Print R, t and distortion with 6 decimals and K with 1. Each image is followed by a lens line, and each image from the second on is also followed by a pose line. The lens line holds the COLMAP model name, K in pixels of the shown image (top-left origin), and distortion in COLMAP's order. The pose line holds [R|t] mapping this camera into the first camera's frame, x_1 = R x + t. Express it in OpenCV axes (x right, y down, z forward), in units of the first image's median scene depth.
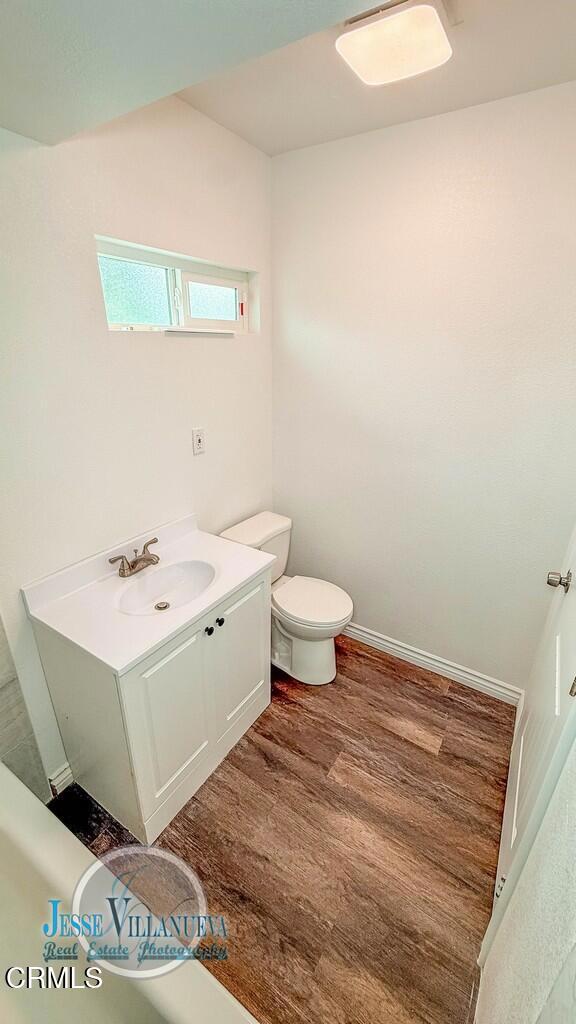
lens RADIAL K [[409.9, 0, 287.9], [0, 409.9, 510.4], [0, 0, 1]] dist [0.001599, -0.000012]
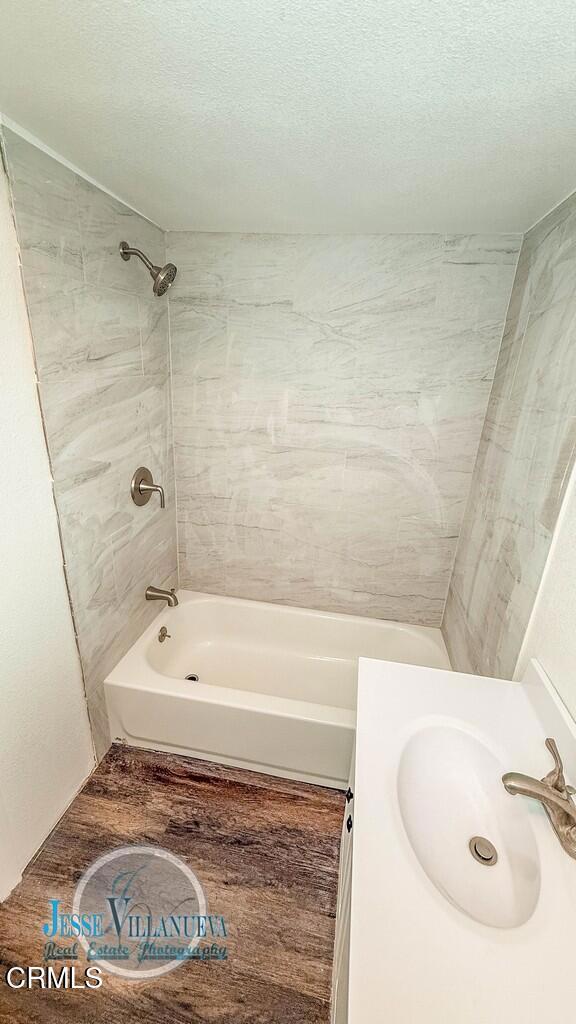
lens RADIAL K [[409.9, 0, 290.3], [0, 409.9, 509.2], [0, 0, 1]] dist [0.001599, -0.000012]
pose [[-0.923804, 0.065486, -0.377224, 0.112416], [-0.202793, 0.752012, 0.627179, -0.436545], [0.324748, 0.655888, -0.681432, 1.111443]]
